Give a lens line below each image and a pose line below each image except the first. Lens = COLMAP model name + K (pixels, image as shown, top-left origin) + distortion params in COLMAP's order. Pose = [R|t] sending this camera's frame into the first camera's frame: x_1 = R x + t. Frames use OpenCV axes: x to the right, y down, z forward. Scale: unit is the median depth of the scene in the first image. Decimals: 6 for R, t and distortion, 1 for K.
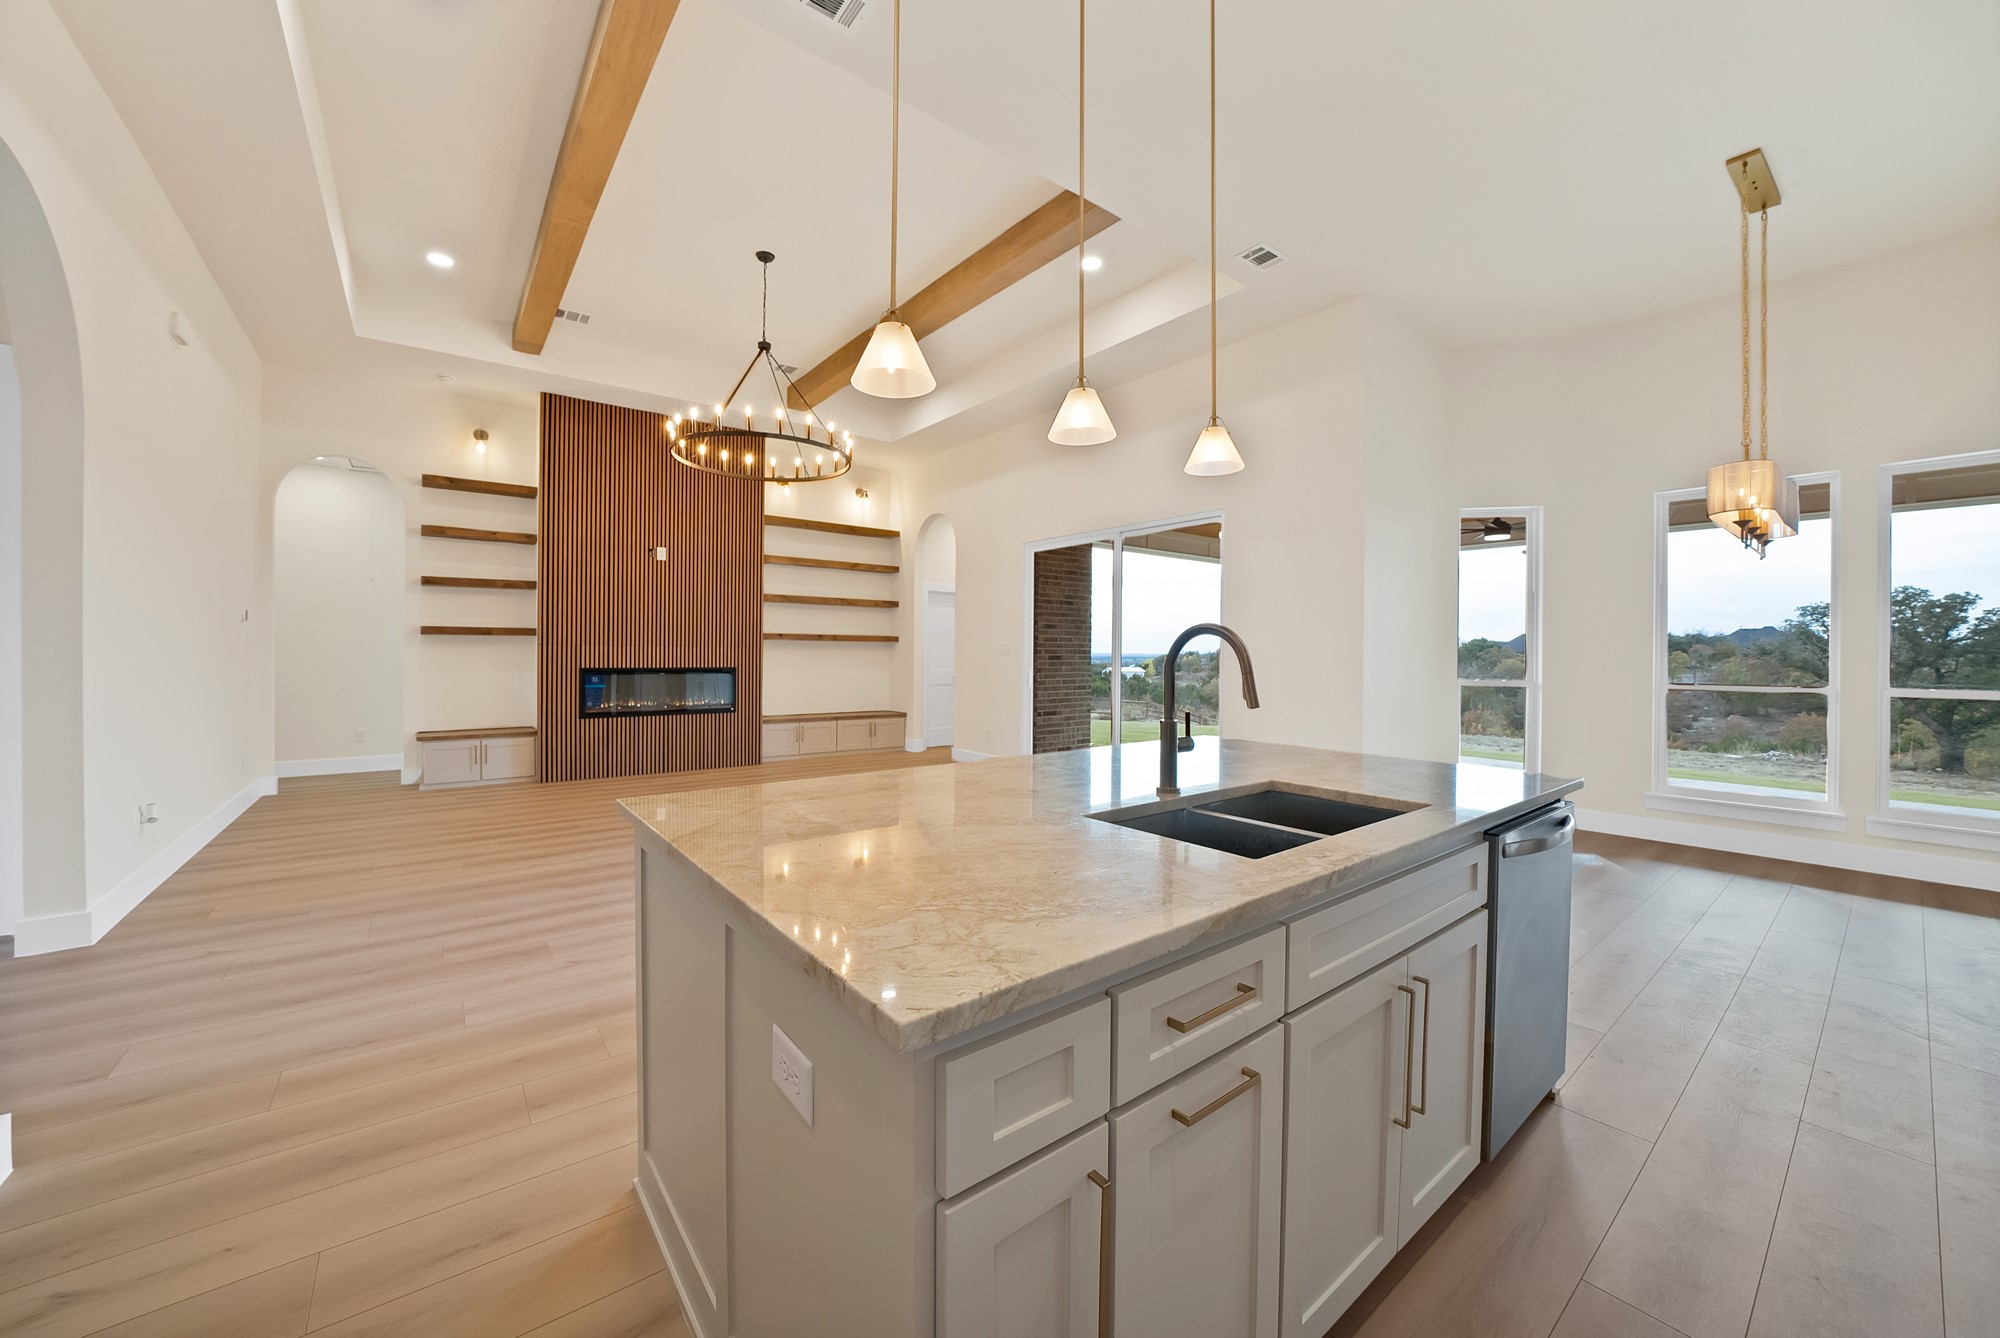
lens RADIAL K [[714.2, 0, 995.8], [0, 714.2, 667.4], [0, 0, 1]] dist [-0.019428, -0.000340]
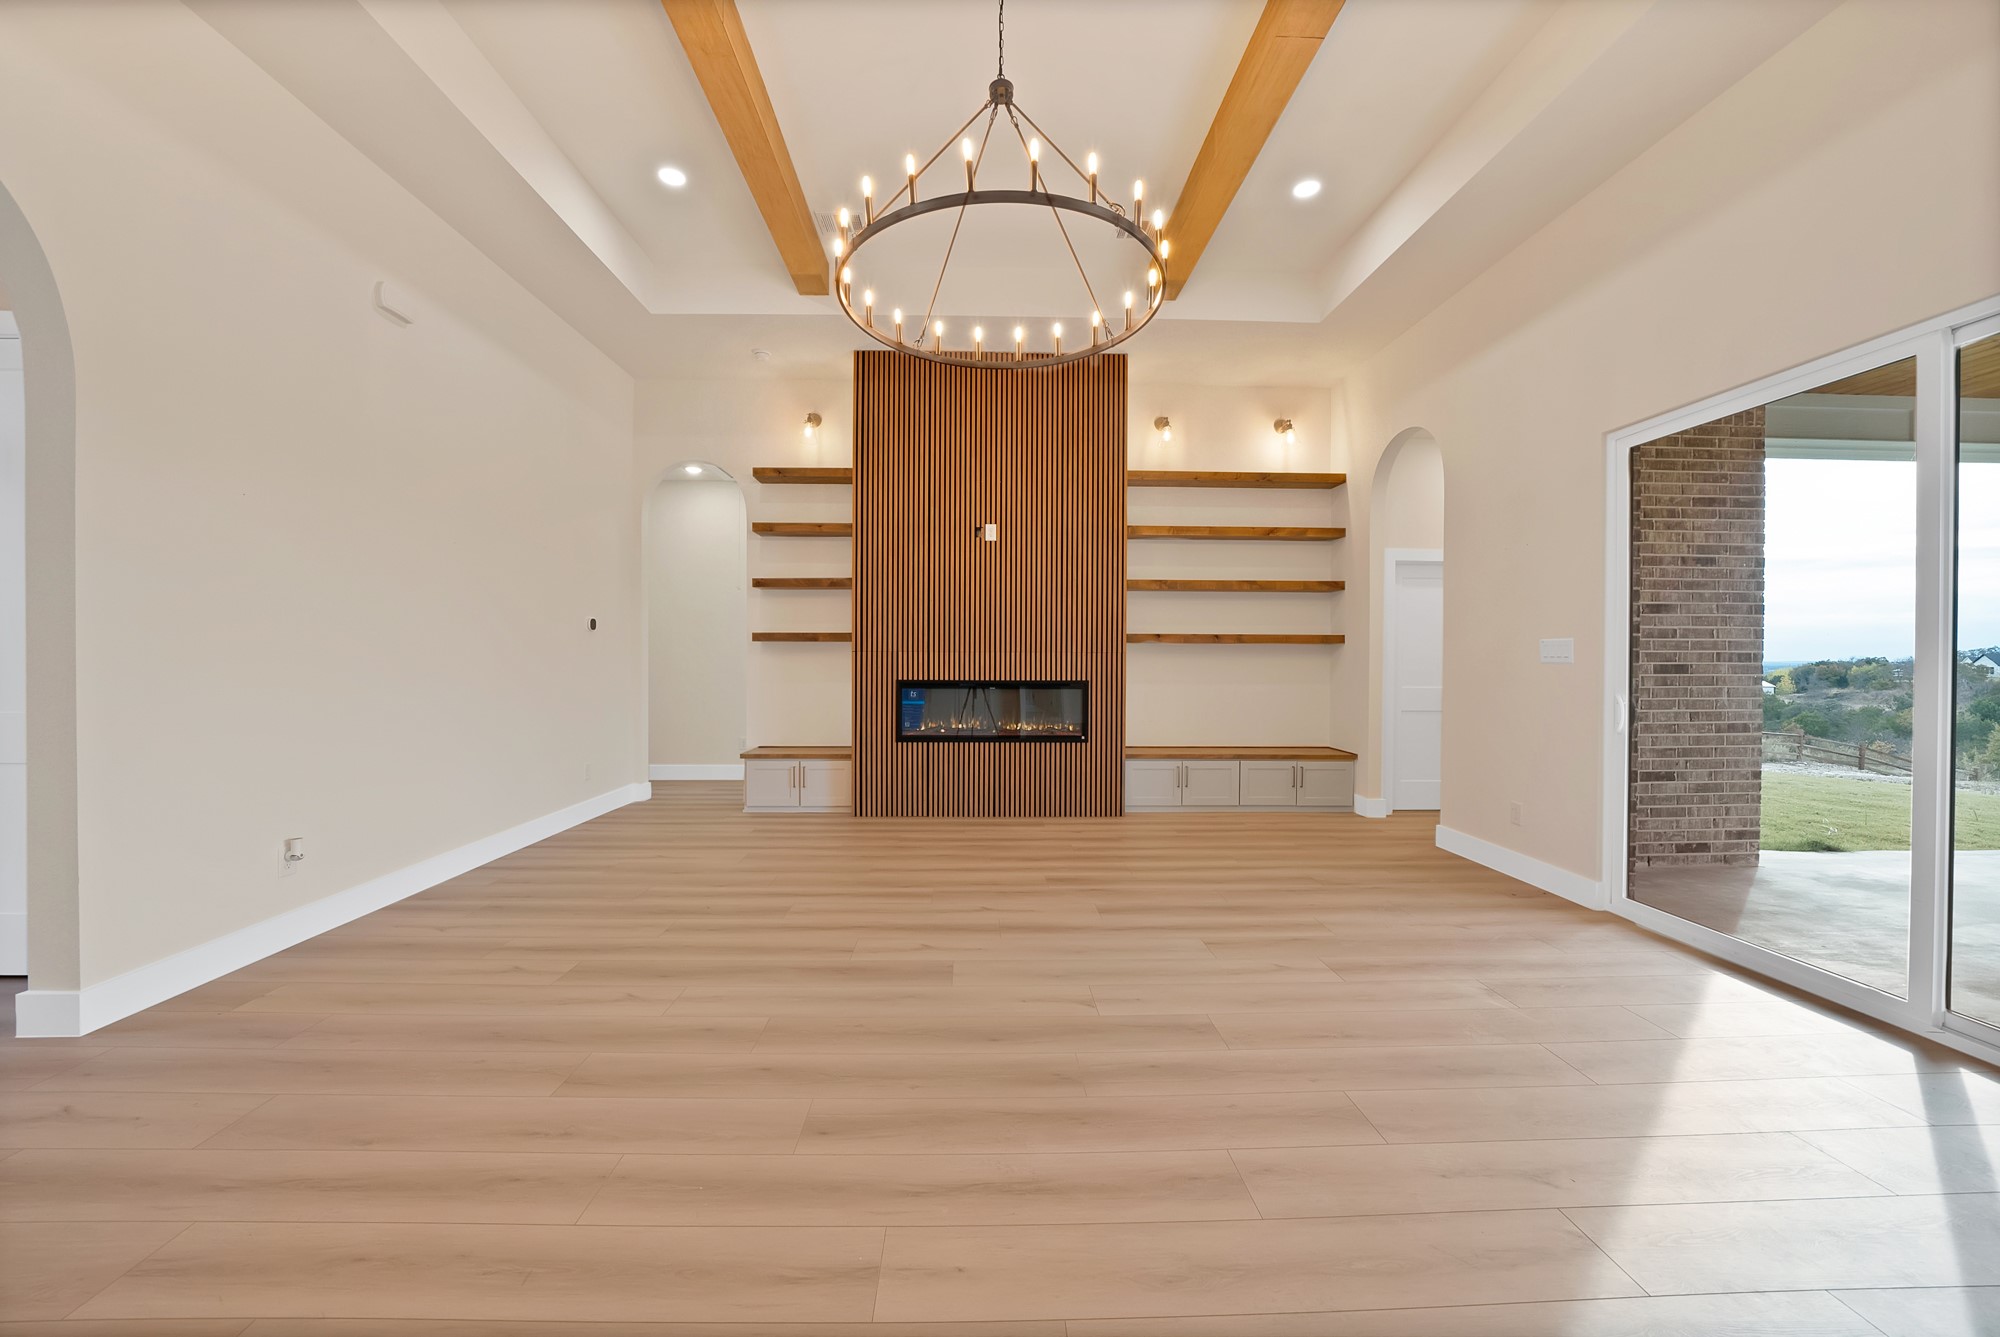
lens RADIAL K [[714.2, 0, 983.0], [0, 714.2, 666.5], [0, 0, 1]] dist [-0.019428, -0.000340]
pose [[0.795613, 0.001057, -0.605804, -0.006918], [-0.010118, 0.999882, -0.011543, -0.005162], [0.605720, 0.015313, 0.795530, 0.350526]]
